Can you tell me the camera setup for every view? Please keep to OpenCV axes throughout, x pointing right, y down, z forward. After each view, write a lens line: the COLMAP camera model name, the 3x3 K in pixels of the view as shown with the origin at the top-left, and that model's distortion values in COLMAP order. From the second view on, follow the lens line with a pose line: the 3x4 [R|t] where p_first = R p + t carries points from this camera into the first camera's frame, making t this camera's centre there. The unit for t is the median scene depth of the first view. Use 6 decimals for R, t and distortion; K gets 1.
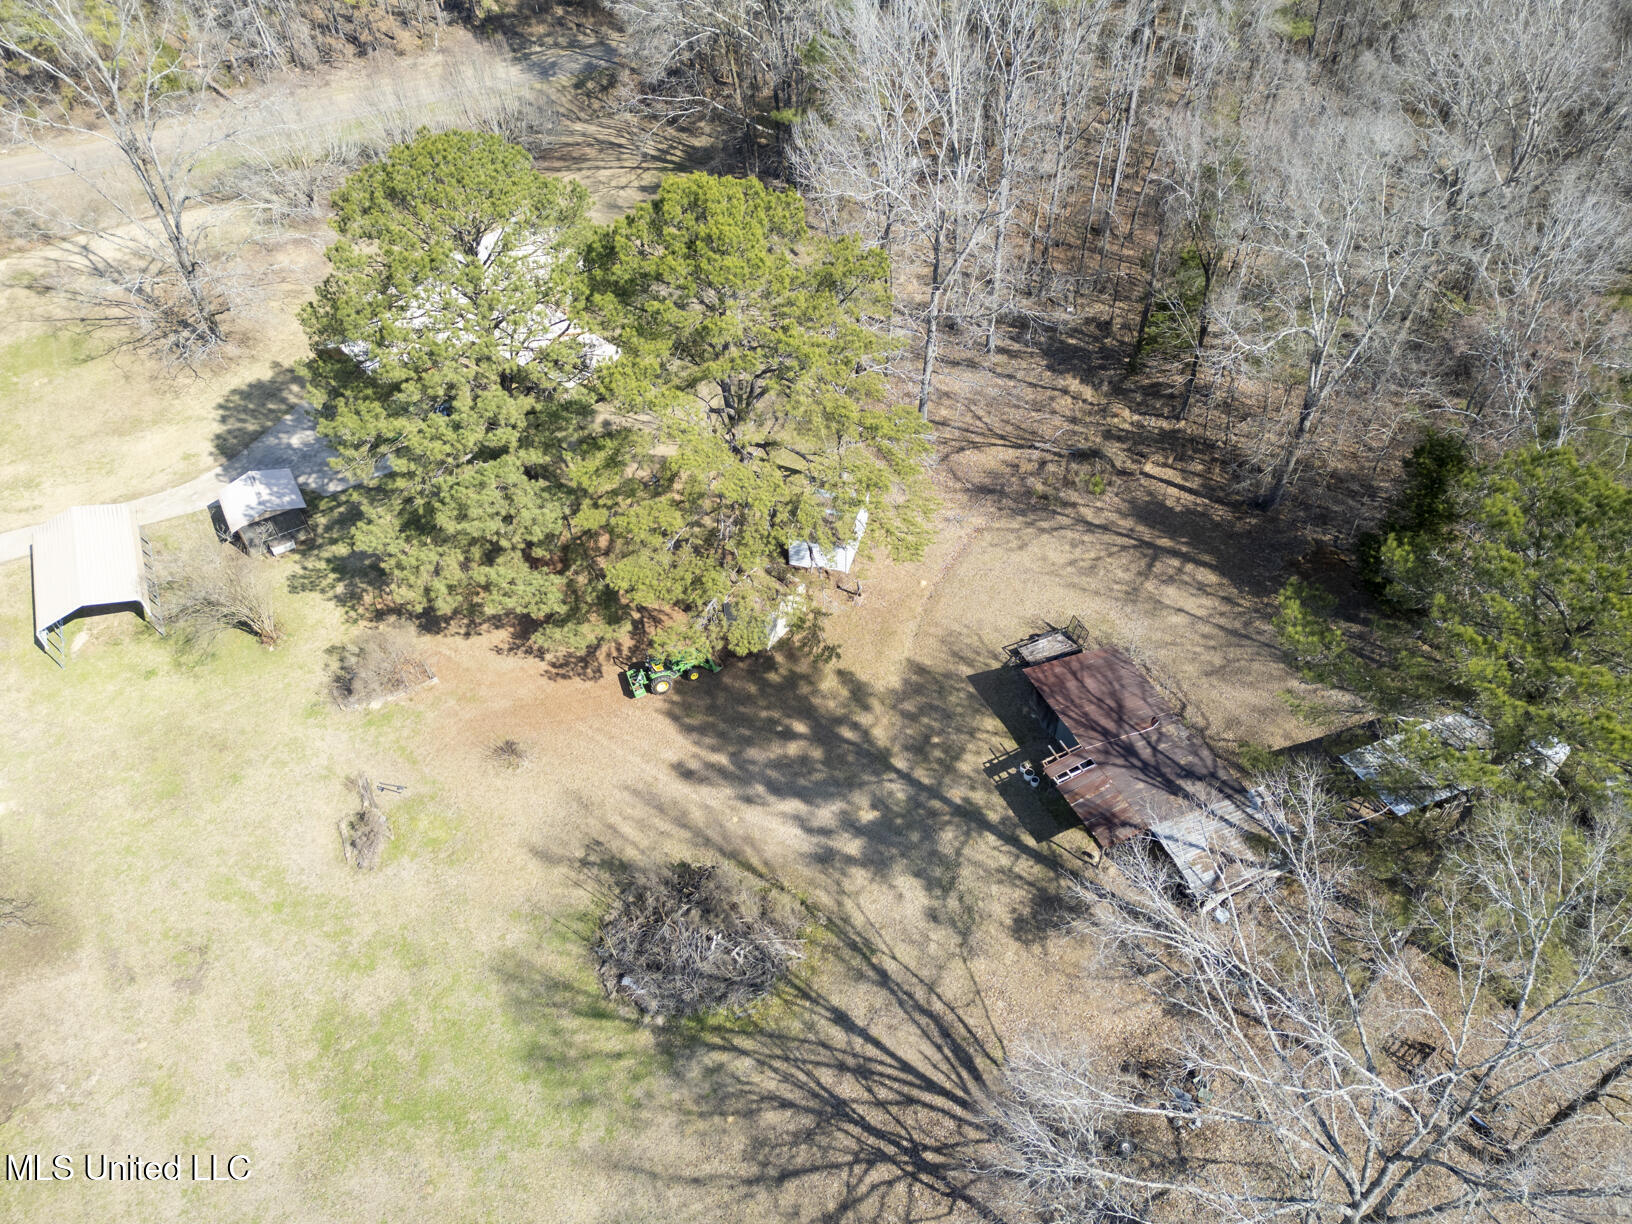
lens RADIAL K [[1168.8, 0, 819.7], [0, 1168.8, 606.3], [0, 0, 1]] dist [0.078336, -0.059457]
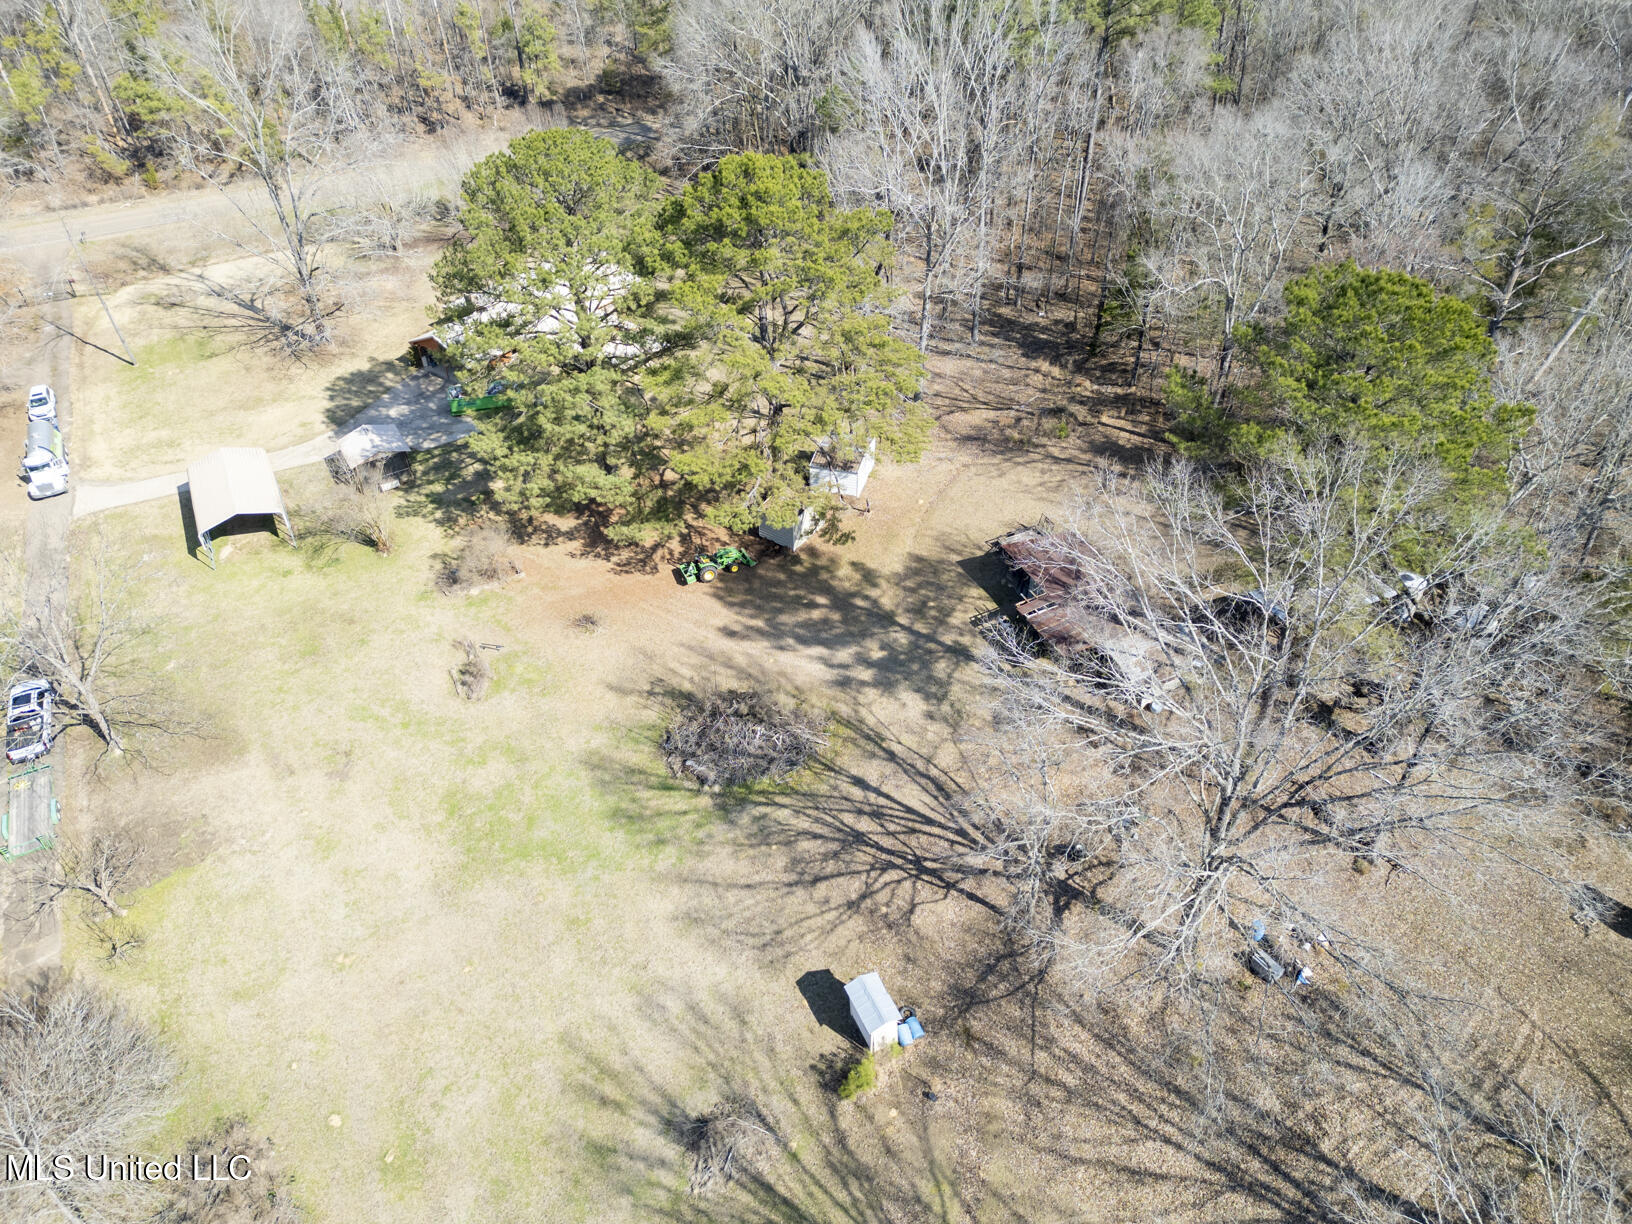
lens RADIAL K [[1168.8, 0, 821.1], [0, 1168.8, 606.9], [0, 0, 1]] dist [0.078336, -0.059457]
pose [[0.999987, 0.000389, 0.005033, -0.023776], [0.000089, 0.995505, -0.094704, 0.226727], [-0.005047, 0.094703, 0.995493, -0.227039]]
